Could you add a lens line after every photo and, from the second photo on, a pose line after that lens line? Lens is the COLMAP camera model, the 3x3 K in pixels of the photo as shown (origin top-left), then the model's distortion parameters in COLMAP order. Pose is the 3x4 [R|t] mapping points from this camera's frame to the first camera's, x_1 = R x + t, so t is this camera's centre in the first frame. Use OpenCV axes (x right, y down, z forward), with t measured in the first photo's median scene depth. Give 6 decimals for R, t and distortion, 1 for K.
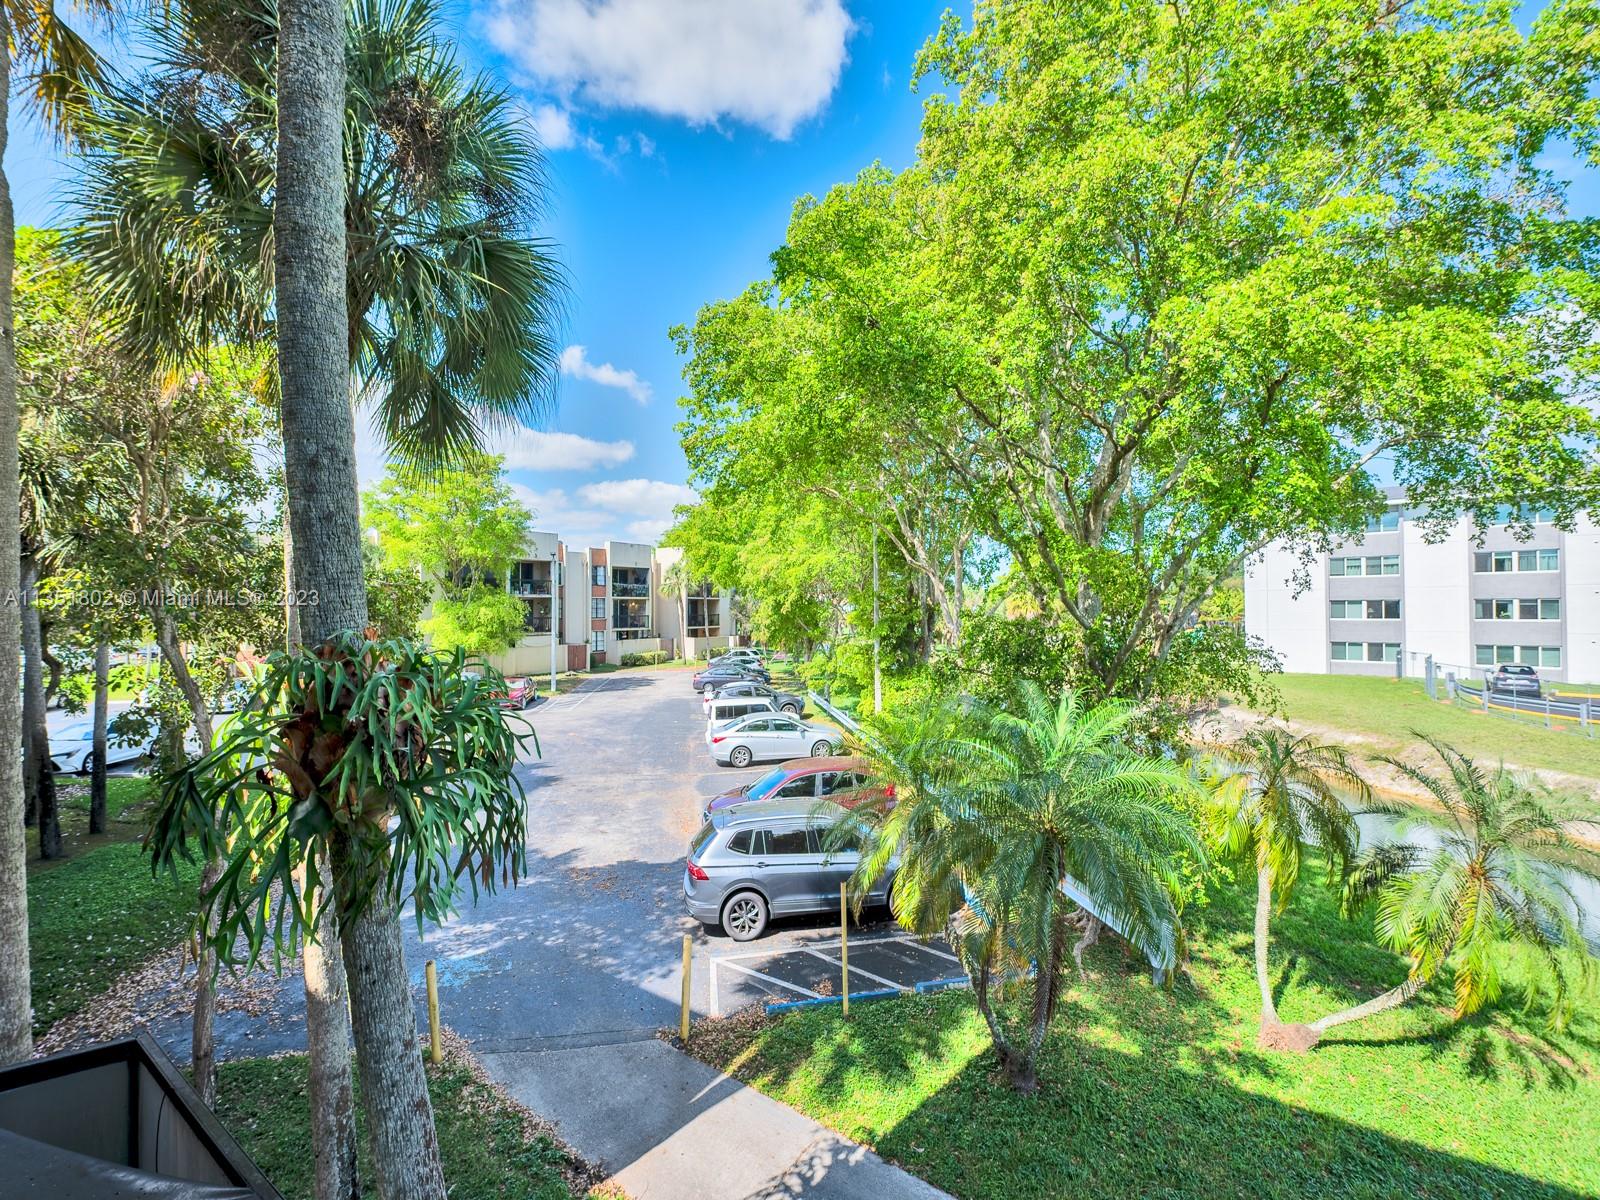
lens RADIAL K [[670.2, 0, 794.9], [0, 670.2, 597.2], [0, 0, 1]] dist [-0.010620, -0.002523]
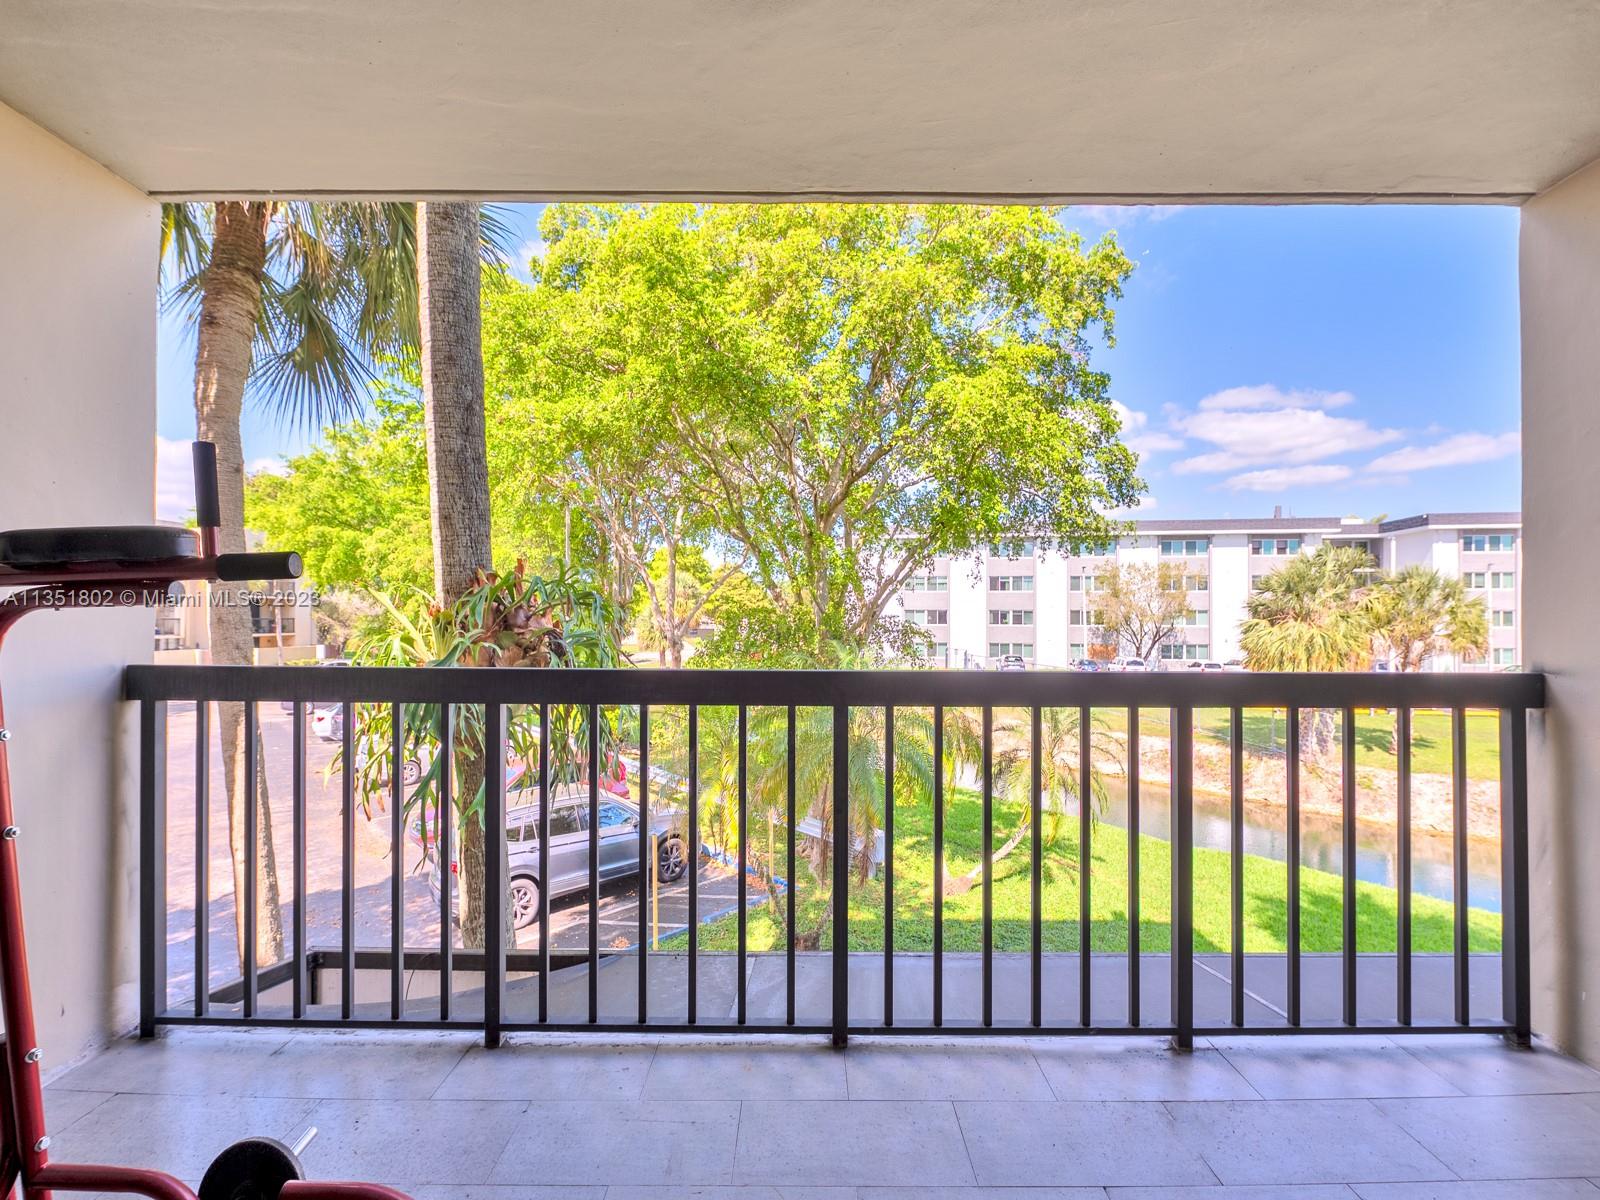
lens RADIAL K [[666.0, 0, 834.7], [0, 666.0, 604.2], [0, 0, 1]] dist [0.011405, -0.002520]
pose [[0.841584, 0.014443, 0.539933, -0.247839], [-0.015564, 0.999876, -0.002487, 0.036294], [-0.539902, -0.006310, 0.841704, -0.085163]]
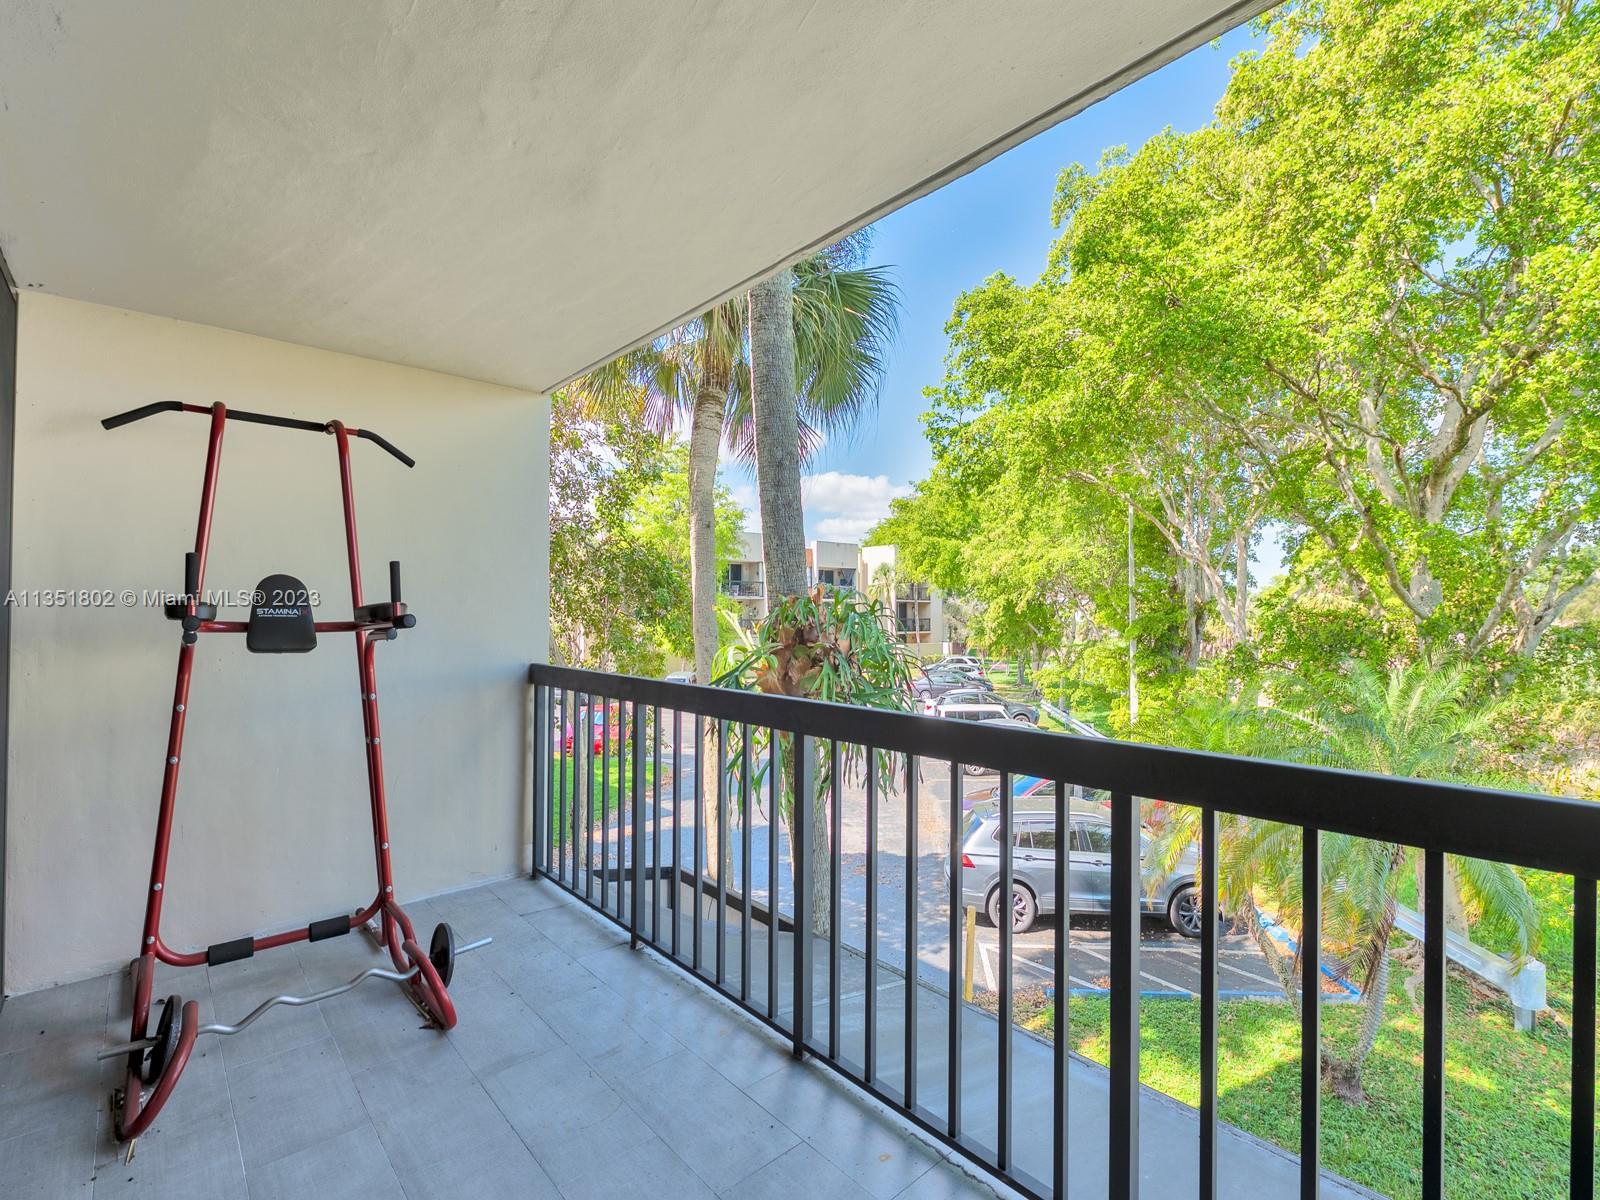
lens RADIAL K [[732.7, 0, 817.9], [0, 732.7, 603.5], [0, 0, 1]] dist [0.002250, -0.001647]
pose [[0.965605, 0.002914, -0.259999, -0.080257], [-0.001719, 0.999987, 0.004824, 0.023961], [0.260009, -0.004212, 0.965597, -0.137125]]
